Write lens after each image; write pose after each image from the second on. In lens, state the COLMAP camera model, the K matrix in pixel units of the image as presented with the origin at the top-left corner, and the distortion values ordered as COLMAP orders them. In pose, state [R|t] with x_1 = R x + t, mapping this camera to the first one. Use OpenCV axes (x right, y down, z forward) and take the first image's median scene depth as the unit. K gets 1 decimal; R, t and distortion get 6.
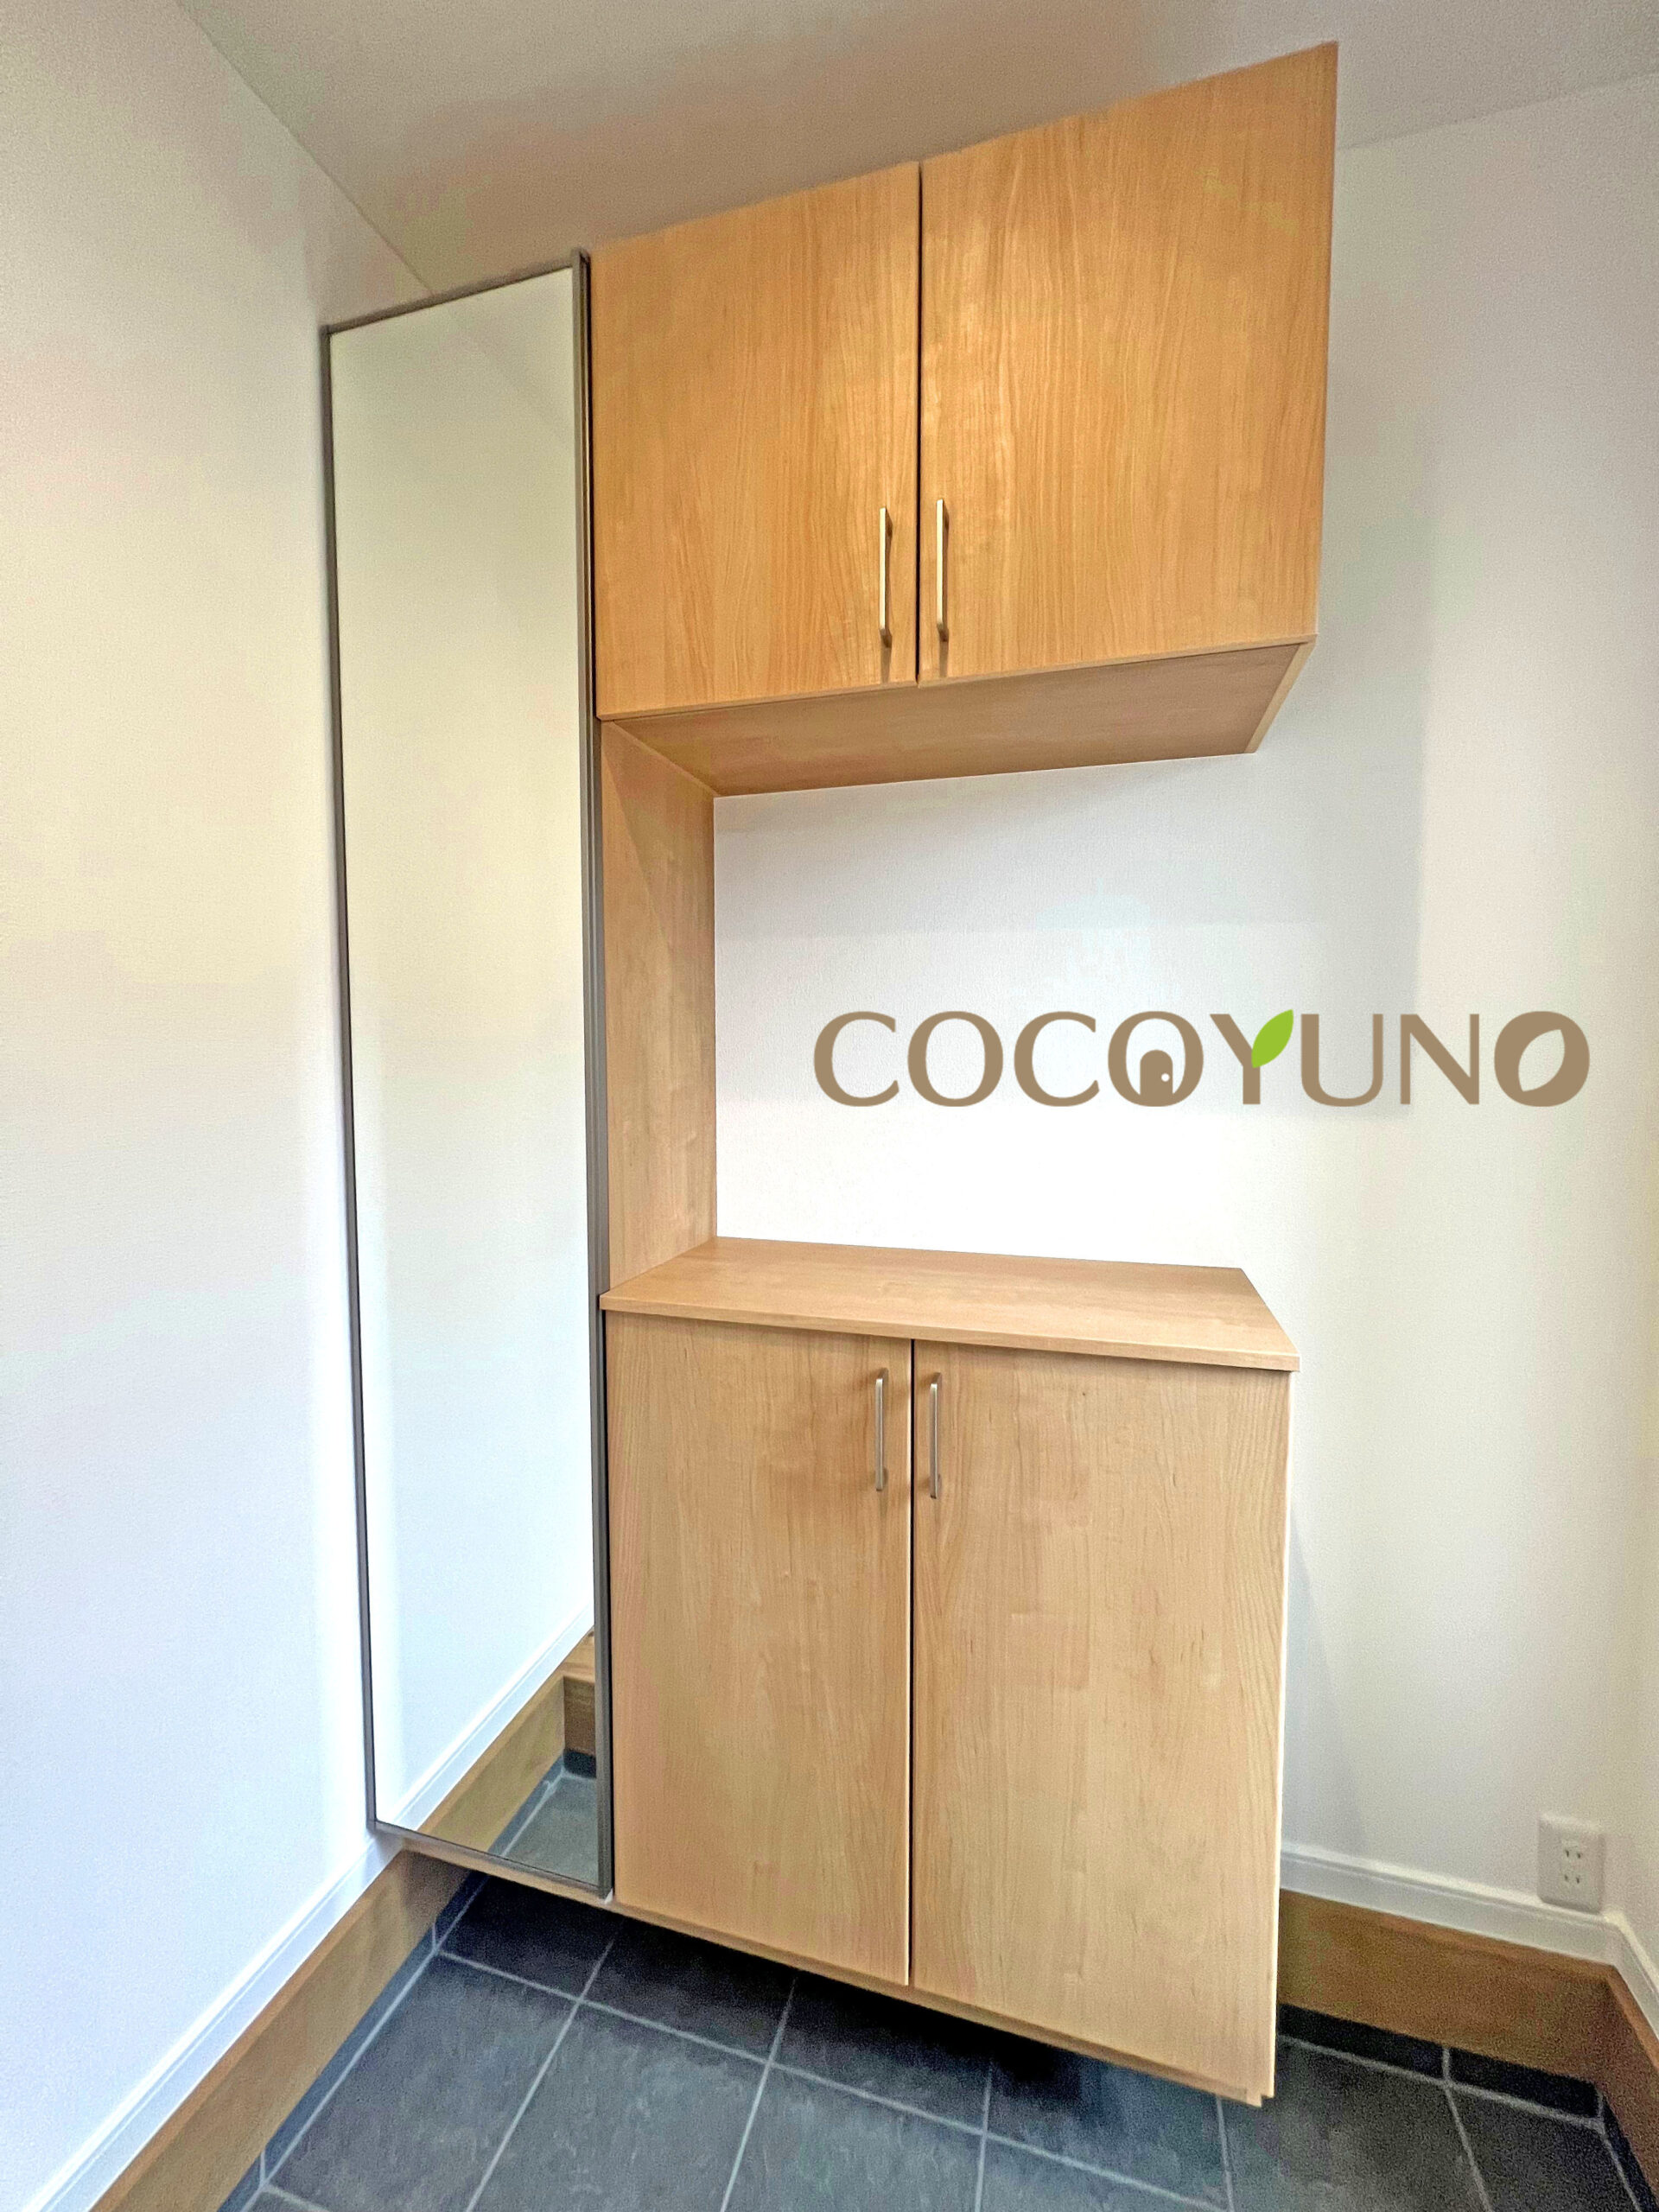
lens RADIAL K [[886.3, 0, 837.8], [0, 886.3, 1099.2], [0, 0, 1]] dist [-0.002019, 0.000862]
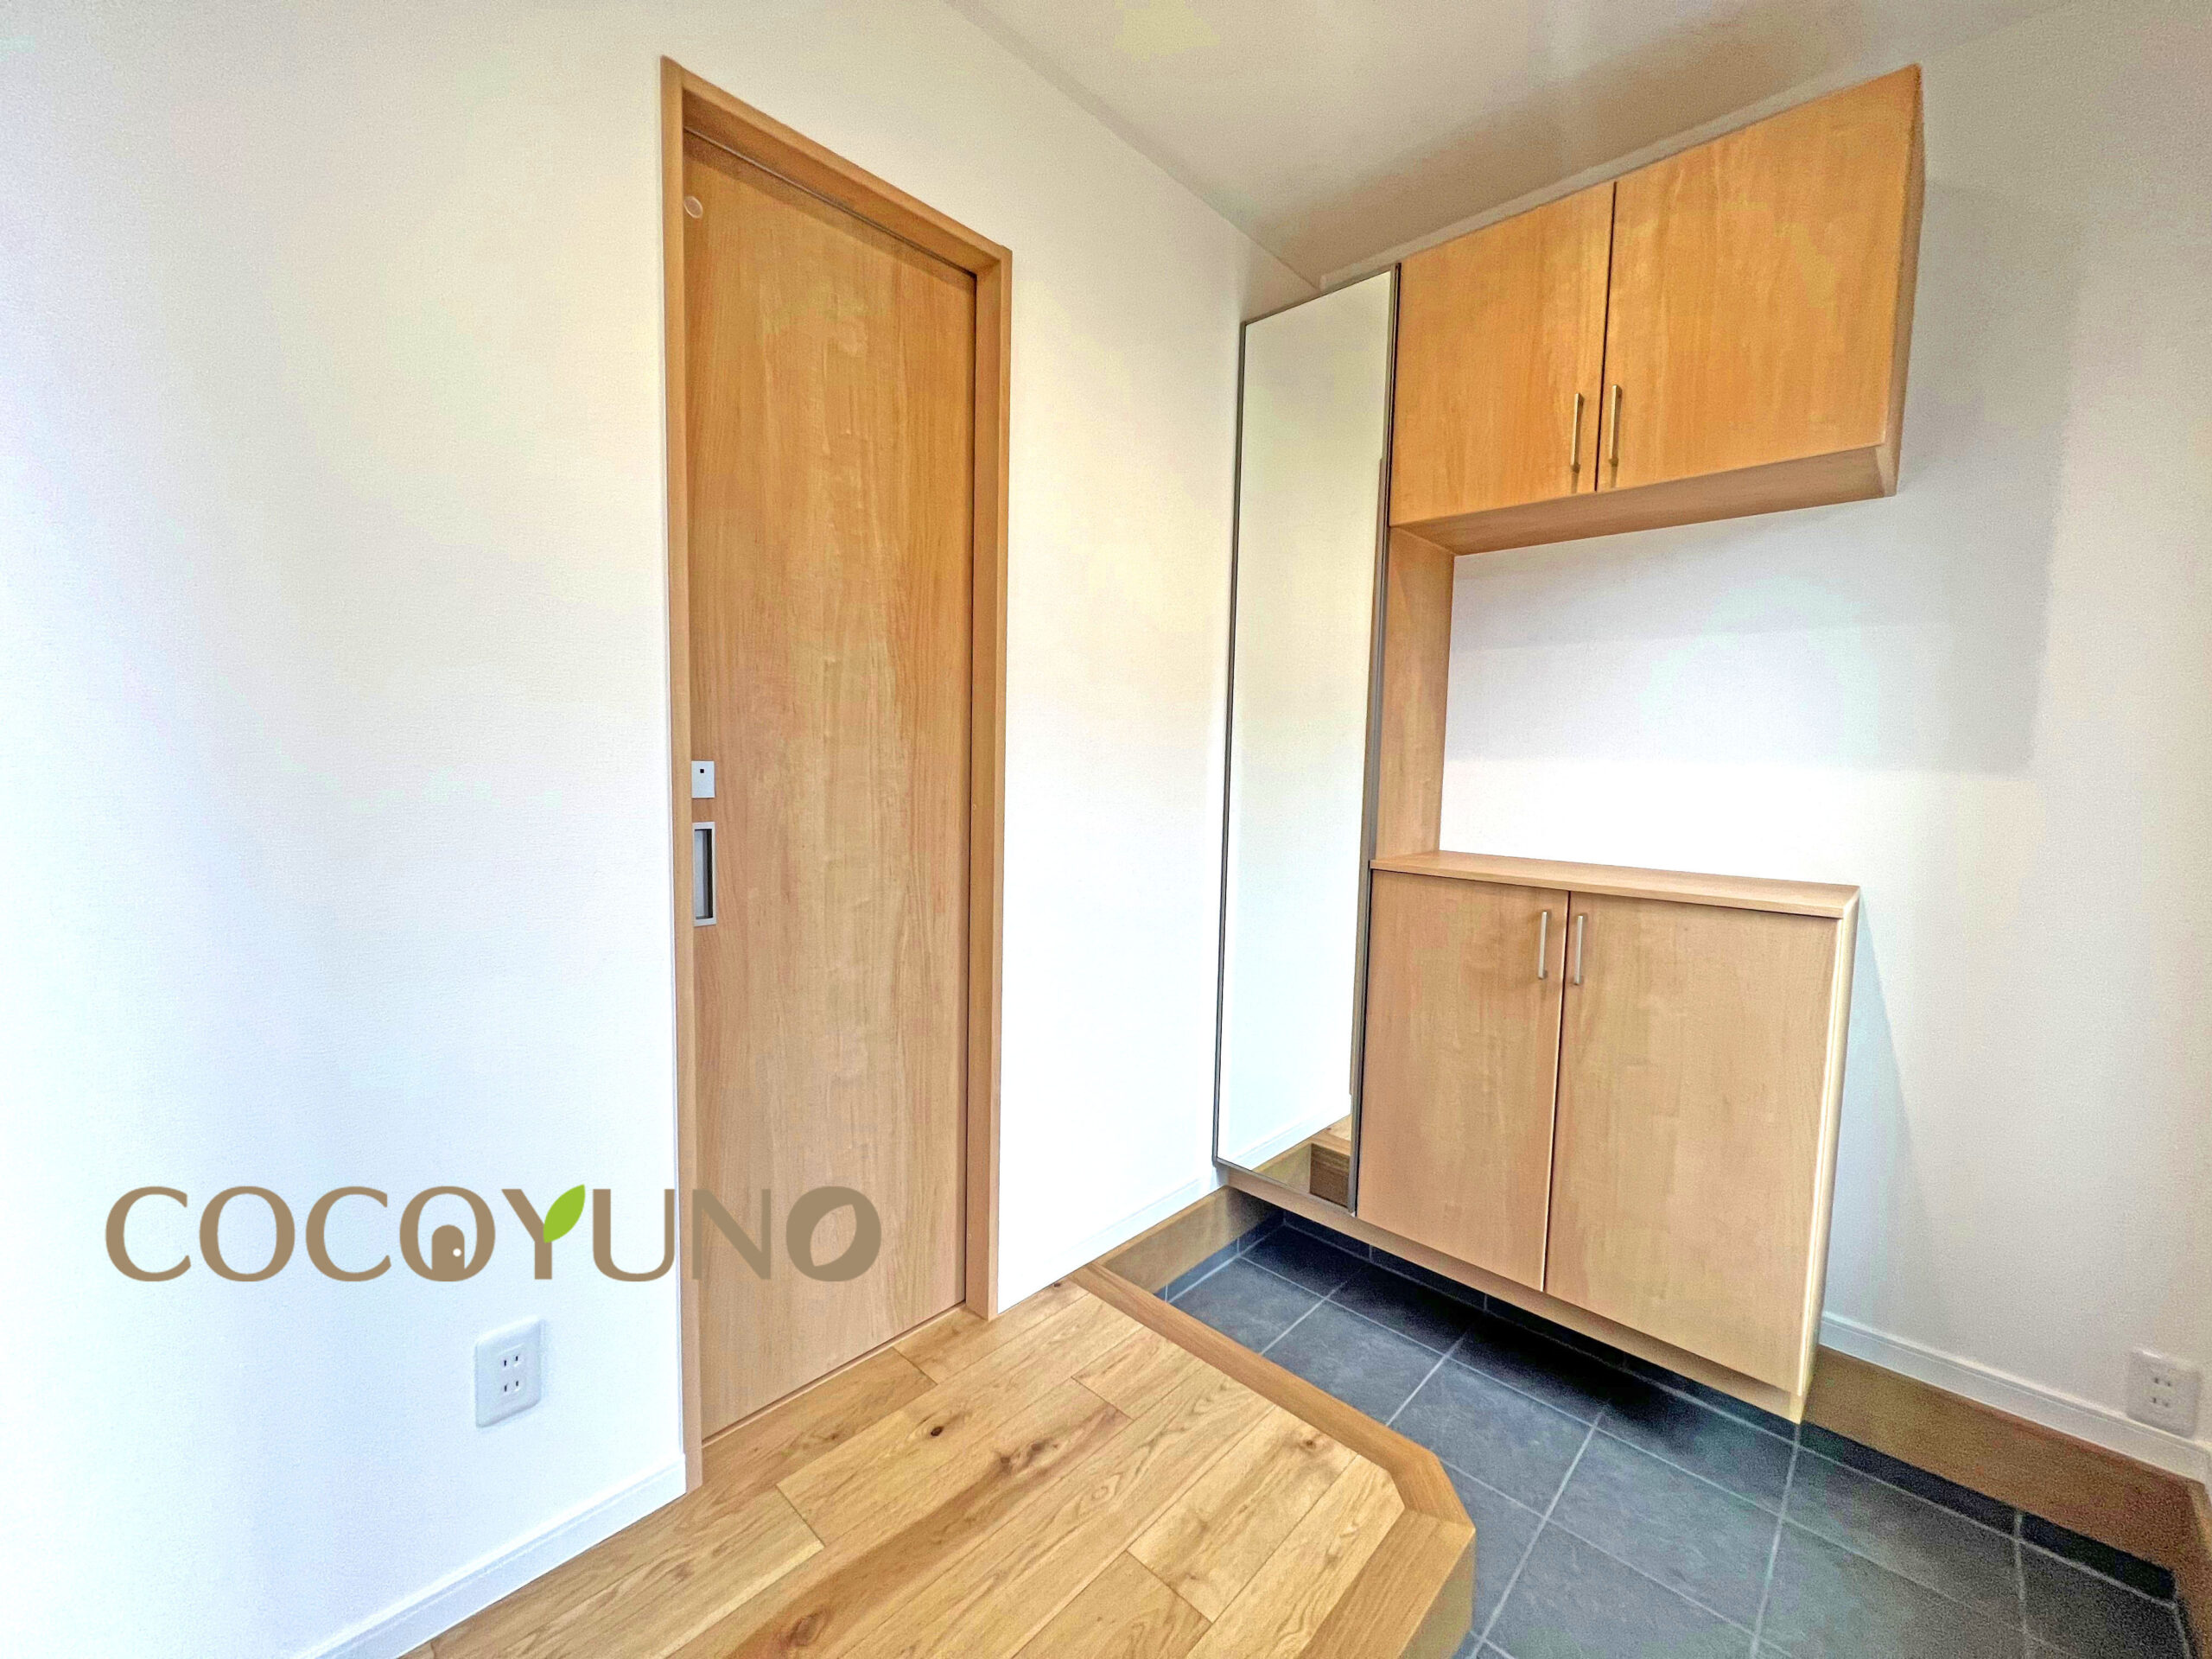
lens RADIAL K [[886.3, 0, 1100.5], [0, 886.3, 826.7], [0, 0, 1]] dist [-0.002019, 0.000862]
pose [[0.884805, 0.055767, -0.462612, 0.066712], [-0.048714, 0.998443, 0.027188, 0.144643], [0.463408, -0.001520, 0.886144, -0.836414]]
